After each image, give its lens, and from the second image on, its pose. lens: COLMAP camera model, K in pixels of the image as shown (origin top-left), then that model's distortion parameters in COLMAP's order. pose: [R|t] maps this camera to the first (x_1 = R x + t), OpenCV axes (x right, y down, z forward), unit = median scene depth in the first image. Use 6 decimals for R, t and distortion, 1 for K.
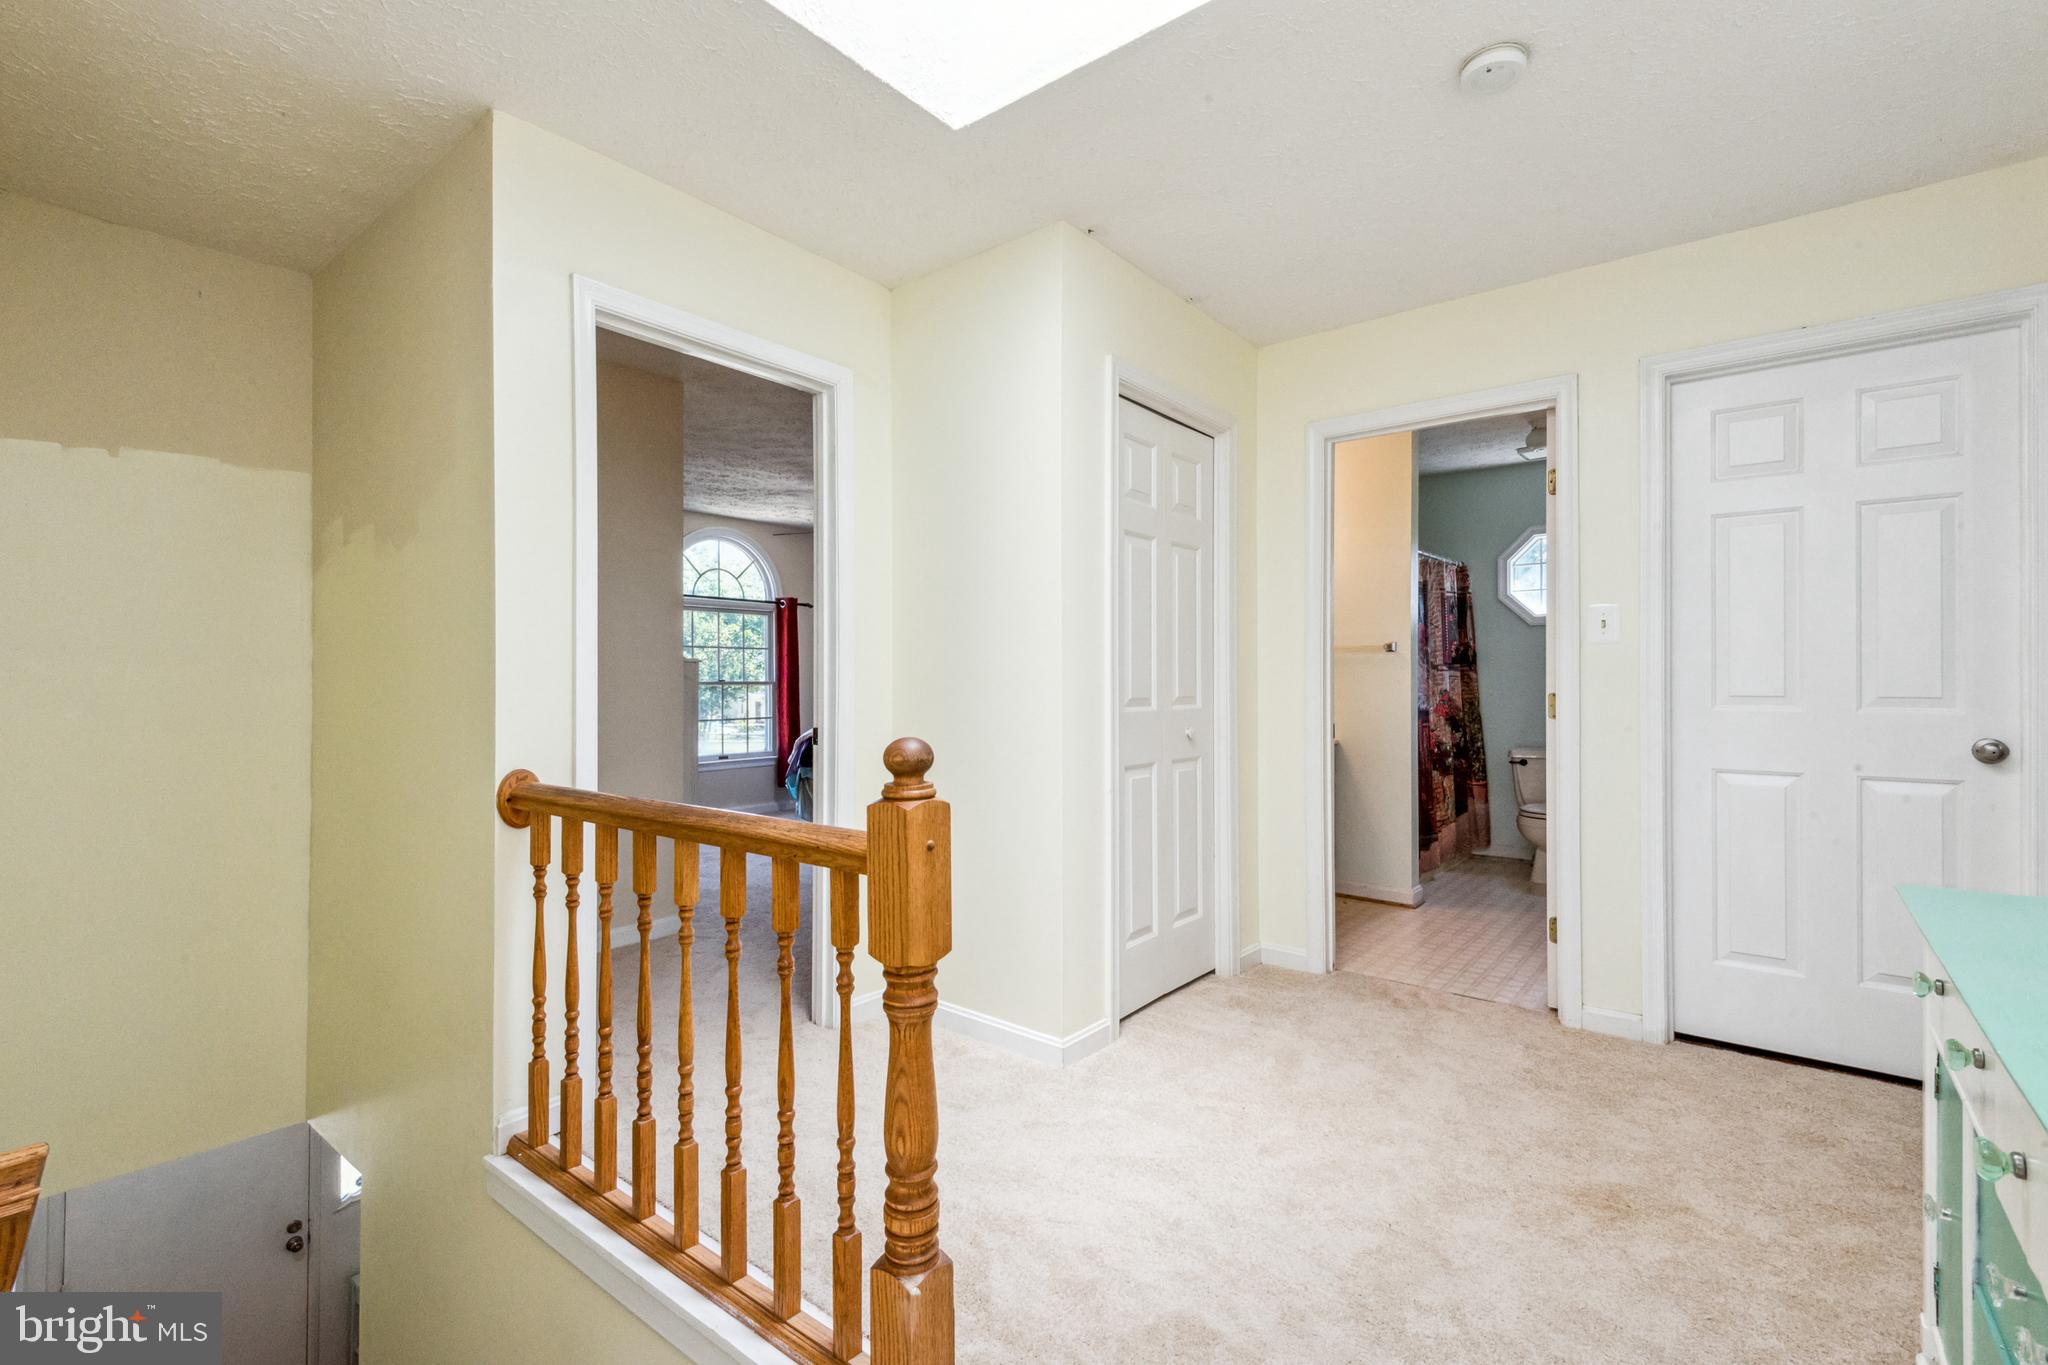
lens RADIAL K [[916.9, 0, 1024.0], [0, 916.9, 682.5], [0, 0, 1]] dist [0.000922, 0.000070]
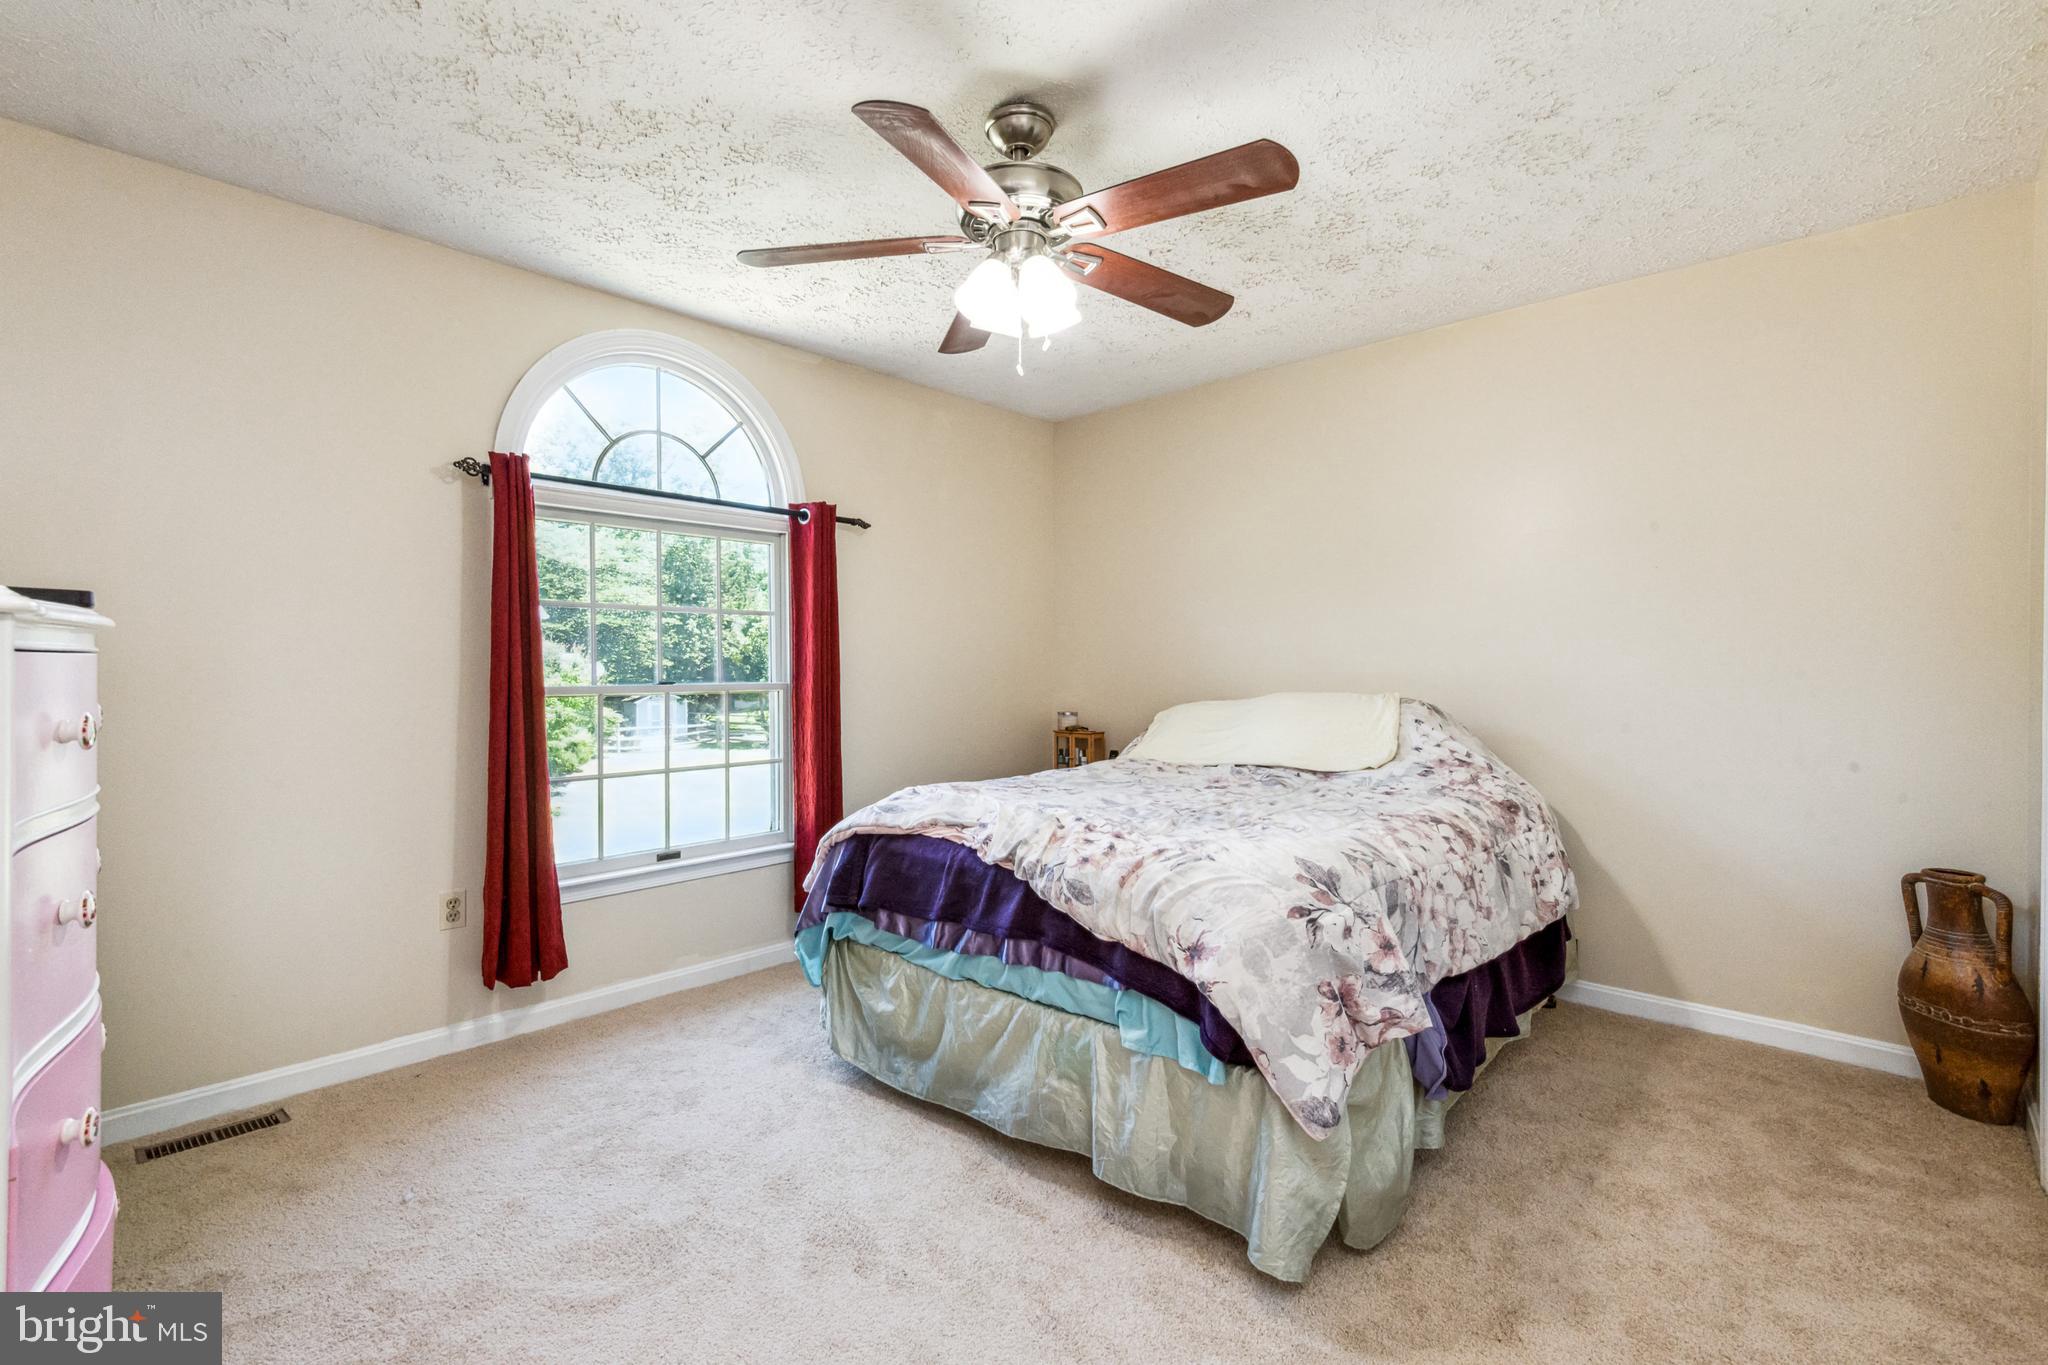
lens RADIAL K [[916.9, 0, 1024.0], [0, 916.9, 682.5], [0, 0, 1]] dist [0.000922, 0.000070]
pose [[0.997168, 0.008562, -0.074715, -0.117844], [-0.006784, 0.999689, 0.024012, -0.013918], [0.074898, -0.023437, 0.996916, 0.547297]]
